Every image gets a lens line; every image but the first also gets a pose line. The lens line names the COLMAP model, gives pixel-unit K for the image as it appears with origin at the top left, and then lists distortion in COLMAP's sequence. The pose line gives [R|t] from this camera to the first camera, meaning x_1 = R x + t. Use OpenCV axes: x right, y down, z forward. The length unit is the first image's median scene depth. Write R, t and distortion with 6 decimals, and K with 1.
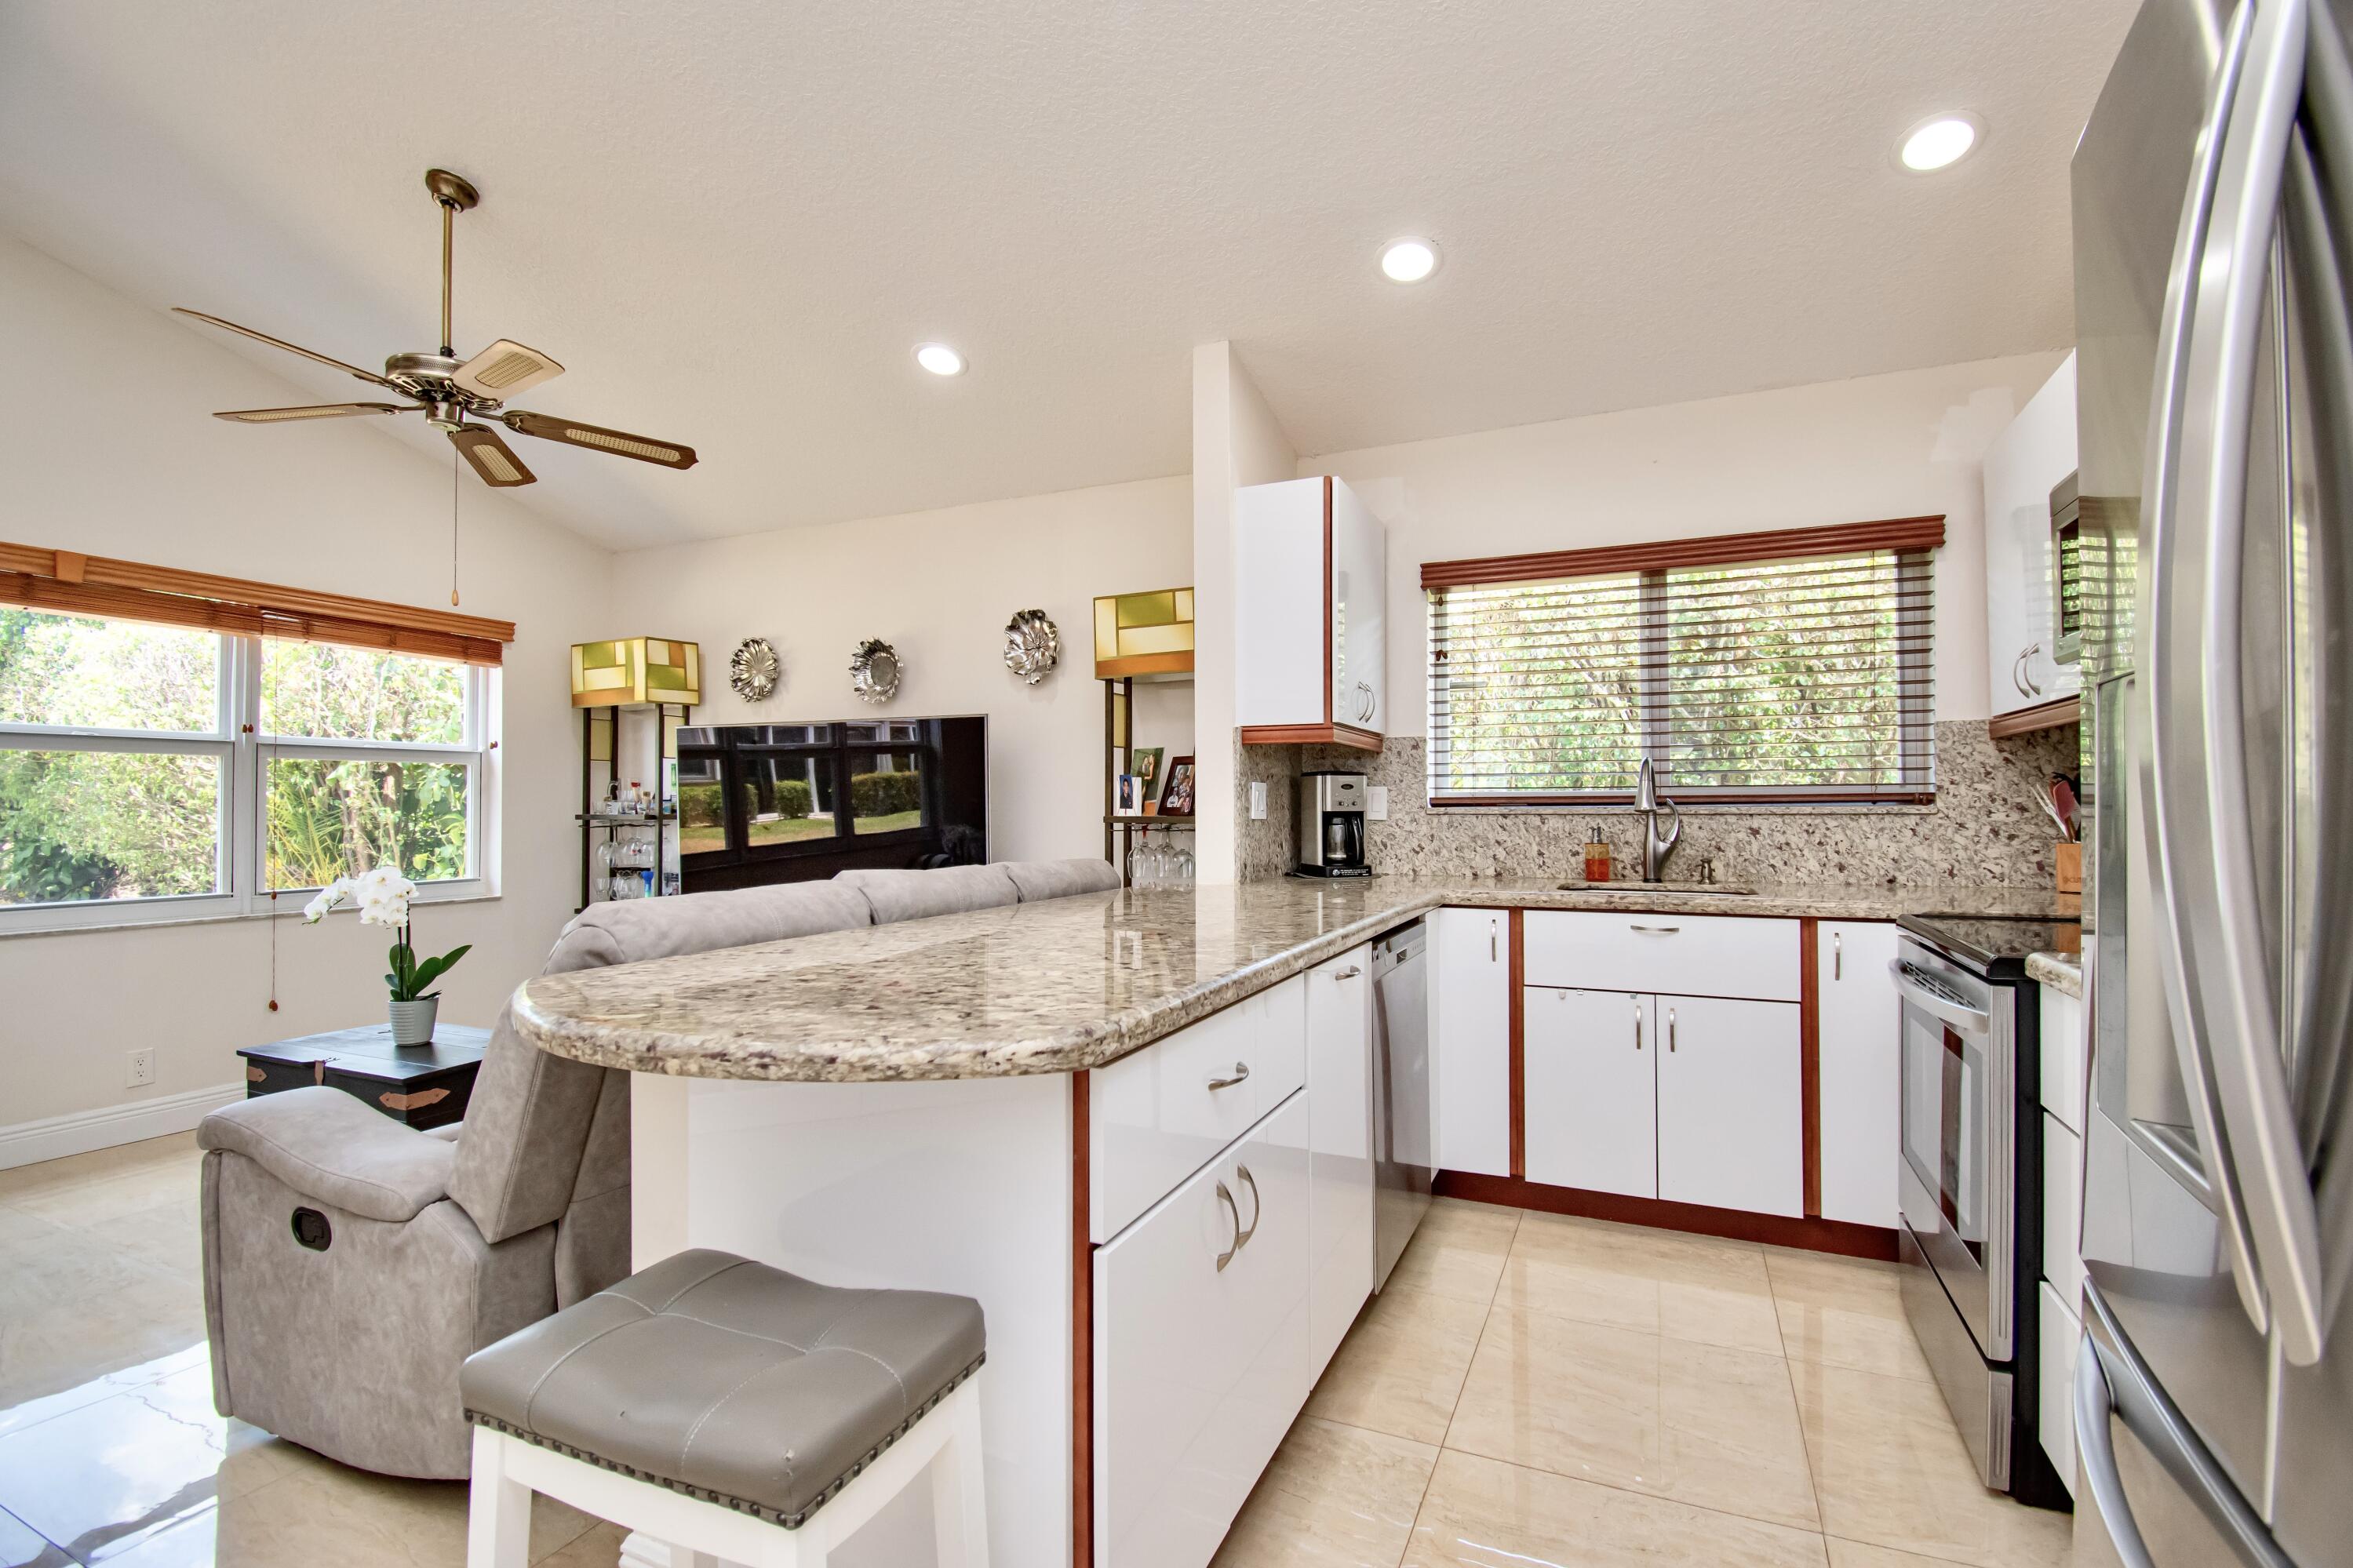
lens RADIAL K [[1047.1, 0, 1176.5], [0, 1047.1, 790.6], [0, 0, 1]] dist [0.017588, -0.022301]
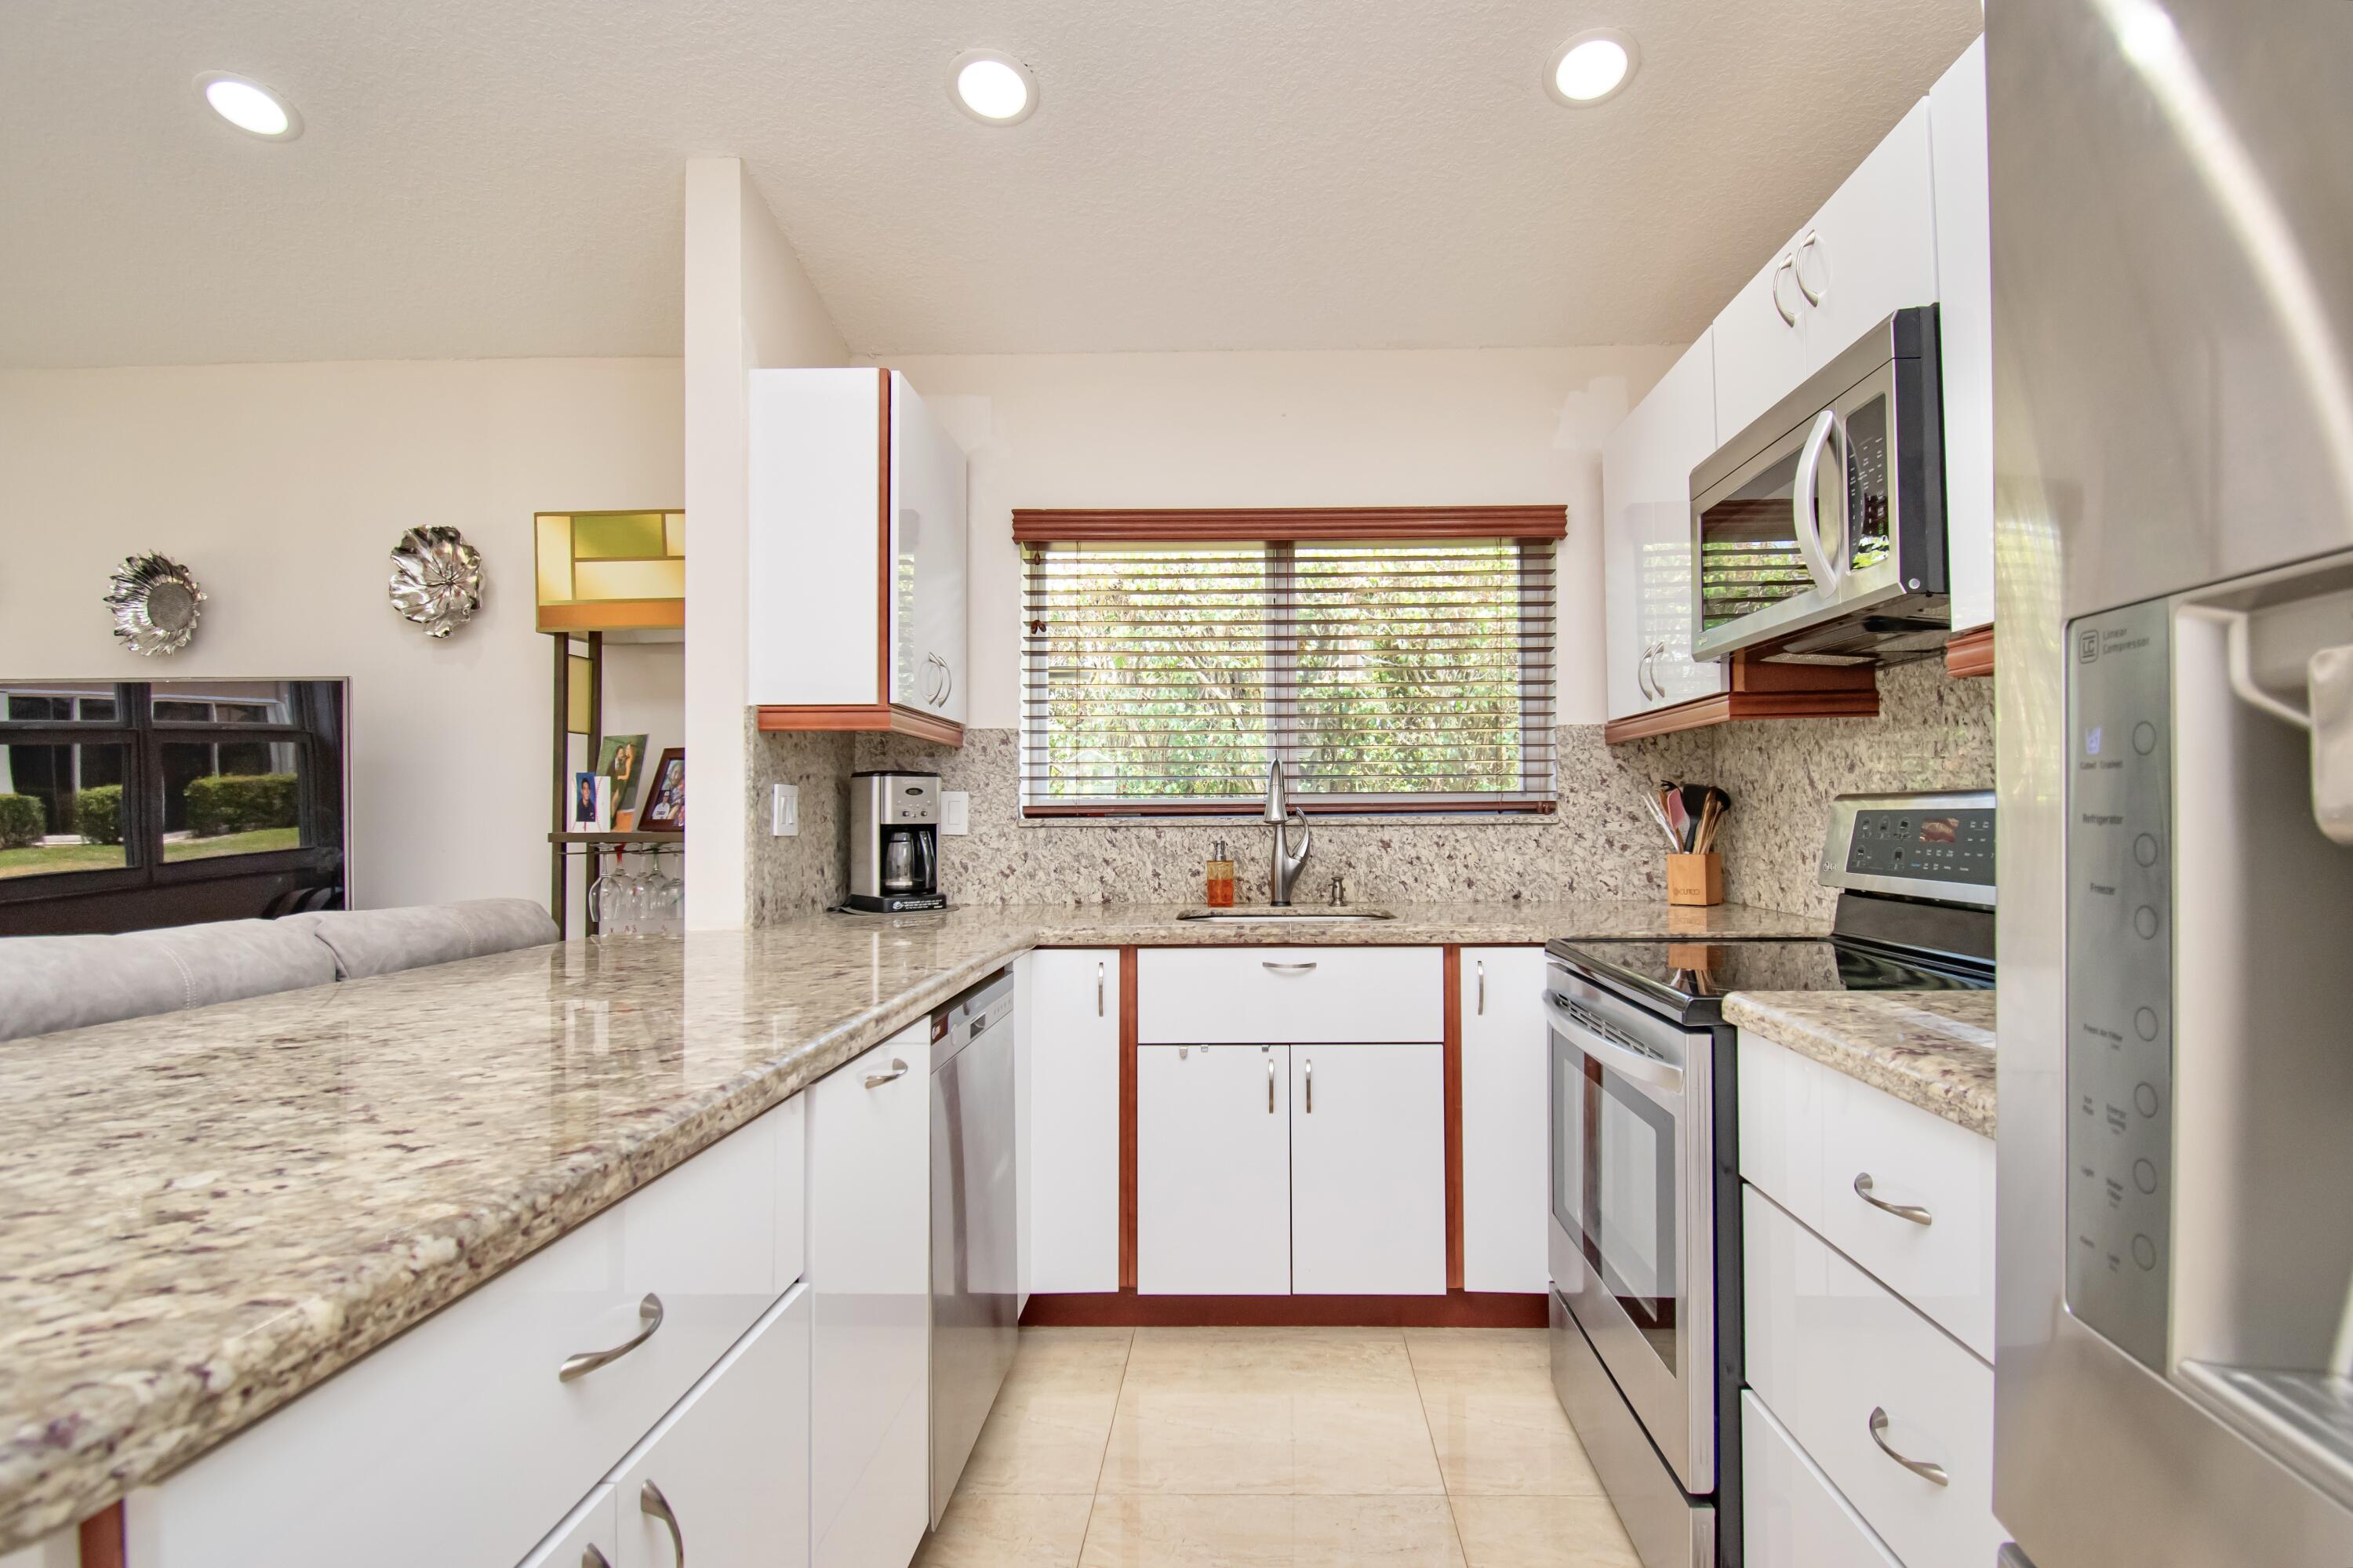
lens RADIAL K [[1171.7, 0, 1270.9], [0, 1171.7, 794.8], [0, 0, 1]] dist [0.020357, -0.036221]
pose [[0.905091, 0.005172, 0.425187, 0.040042], [-0.003520, 0.999983, -0.004672, 0.001878], [-0.425204, 0.002732, 0.905094, 0.138142]]
